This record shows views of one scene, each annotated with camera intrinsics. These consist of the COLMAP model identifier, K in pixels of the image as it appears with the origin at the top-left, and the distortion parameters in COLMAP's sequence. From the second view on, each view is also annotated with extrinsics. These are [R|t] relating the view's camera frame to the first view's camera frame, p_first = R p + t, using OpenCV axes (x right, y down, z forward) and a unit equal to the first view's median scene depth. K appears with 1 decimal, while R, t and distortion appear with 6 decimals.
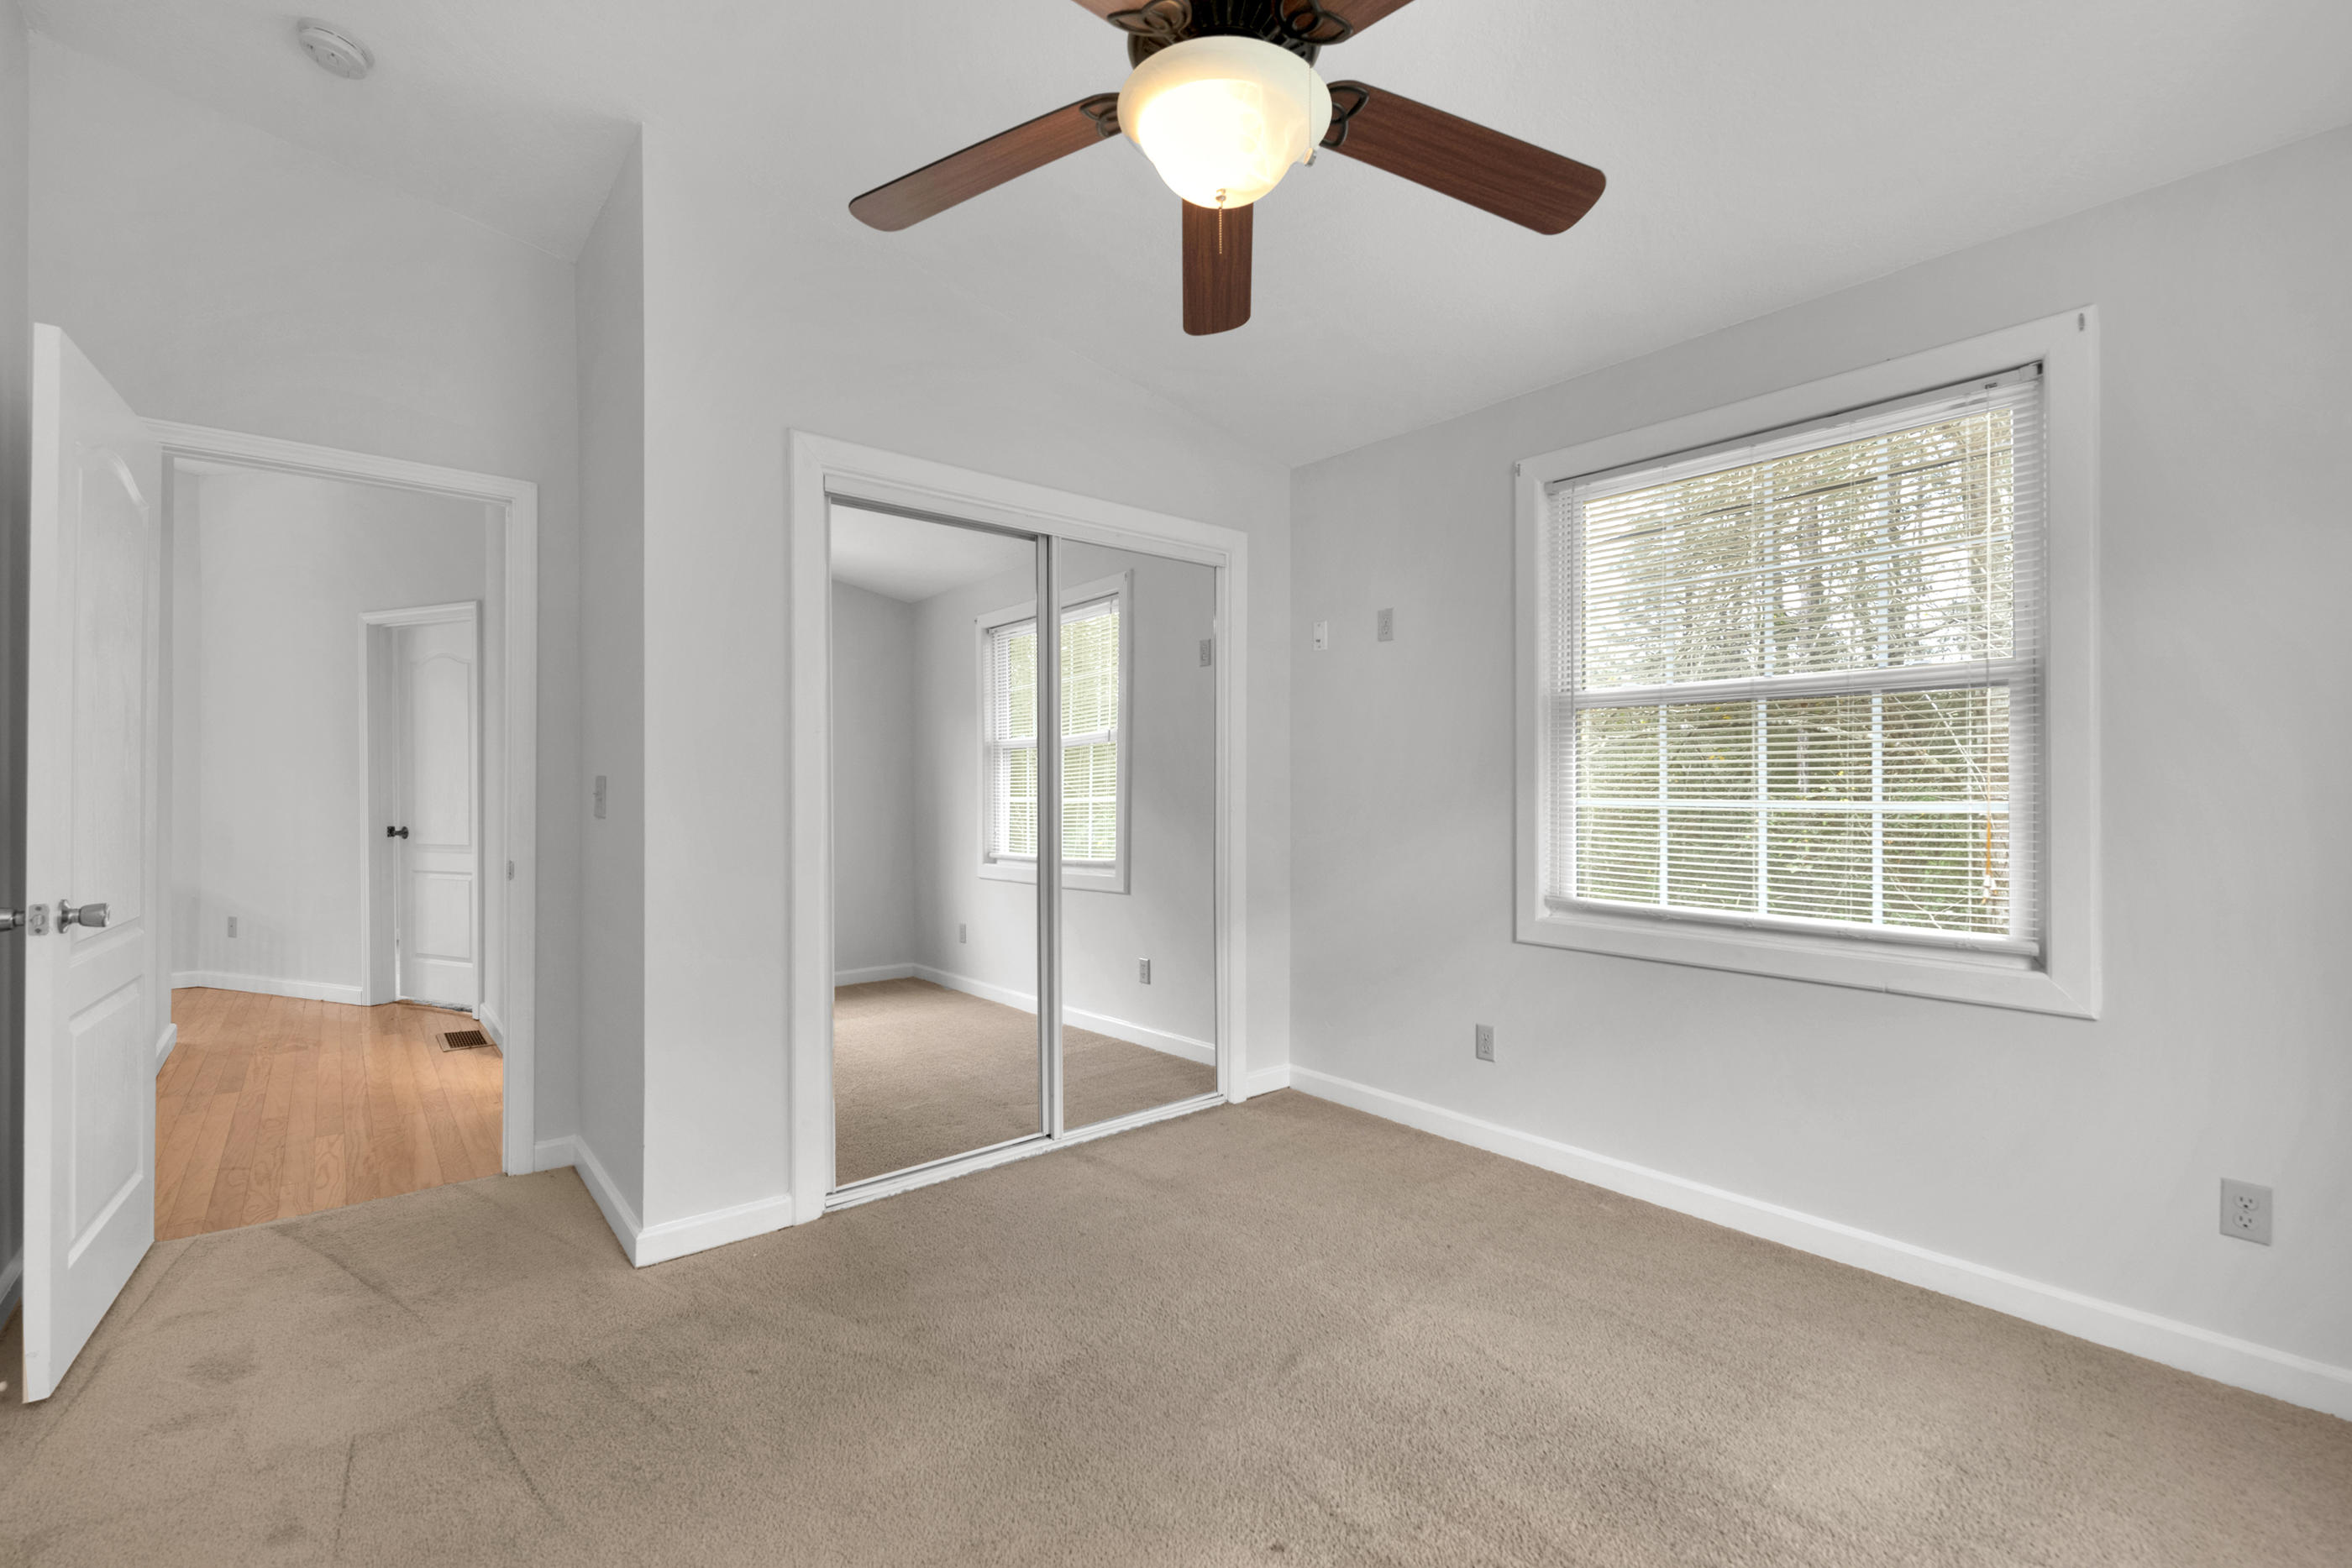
lens RADIAL K [[957.9, 0, 1164.4], [0, 957.9, 789.4], [0, 0, 1]] dist [0.000131, -0.002215]
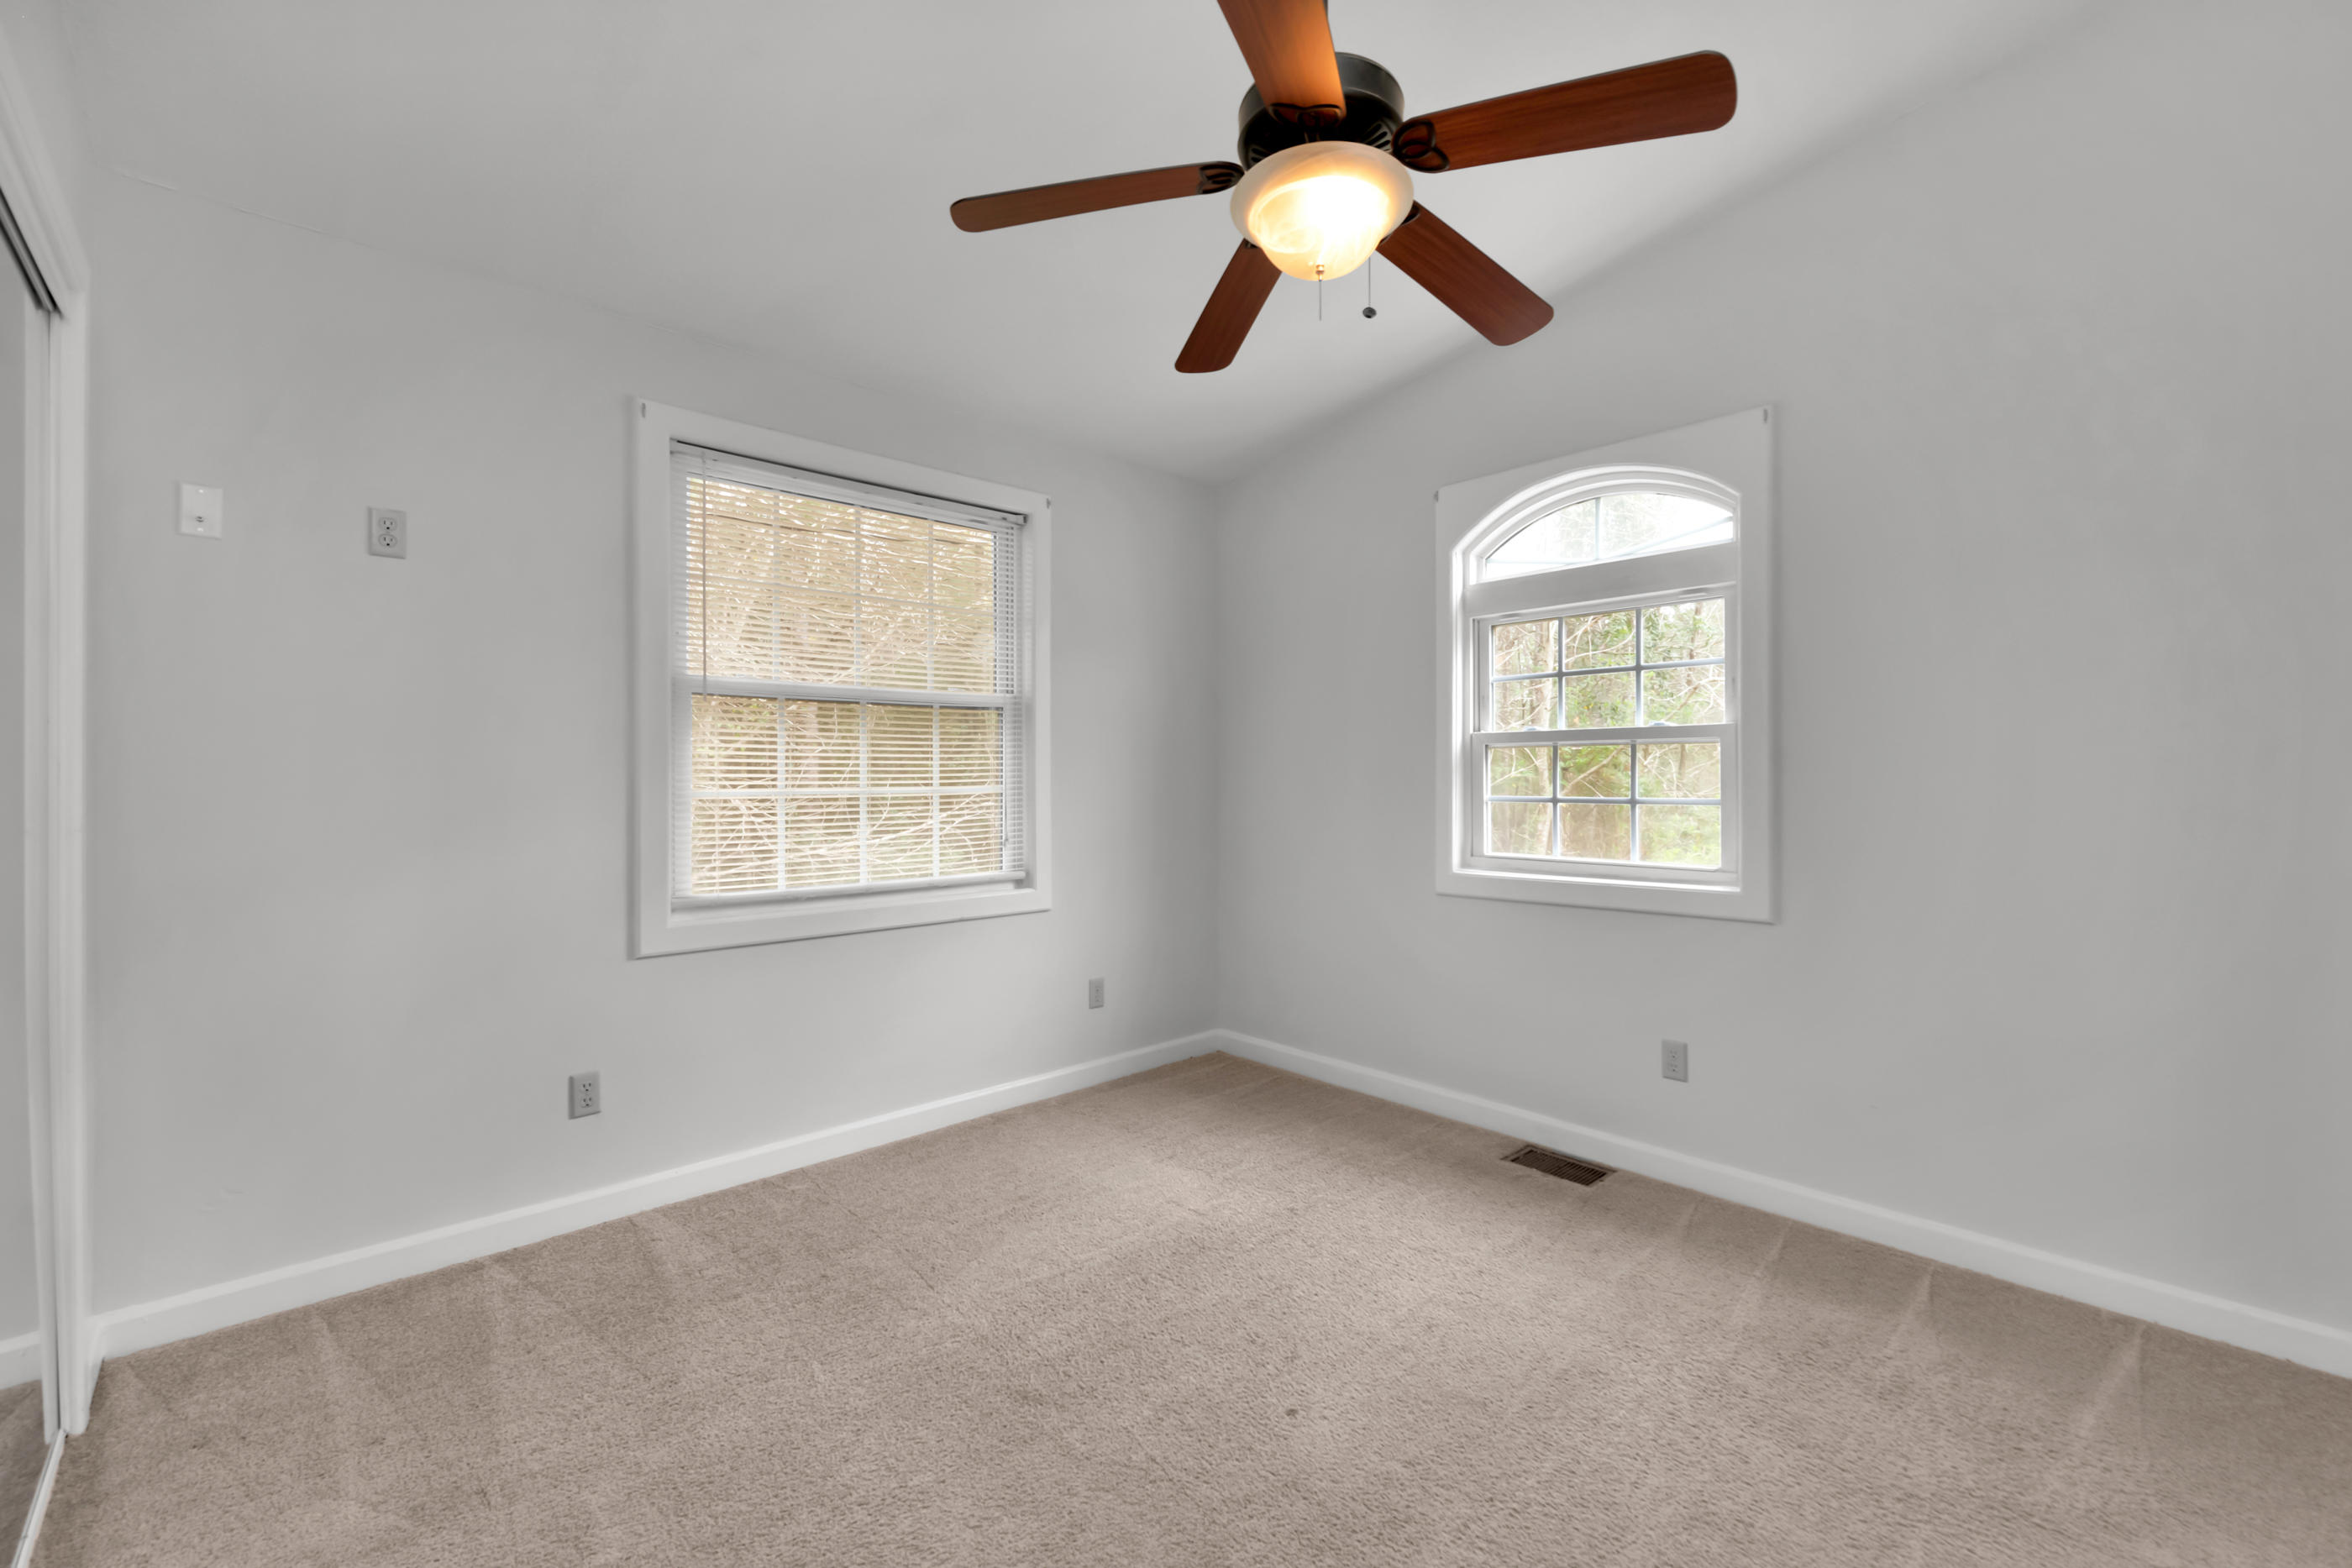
lens RADIAL K [[957.9, 0, 1164.8], [0, 957.9, 776.1], [0, 0, 1]] dist [0.000131, -0.002215]
pose [[-0.036684, 0.002186, 0.999325, -0.543332], [0.007216, 0.999972, -0.001923, 0.002018], [-0.999301, 0.007140, -0.036699, 0.601946]]
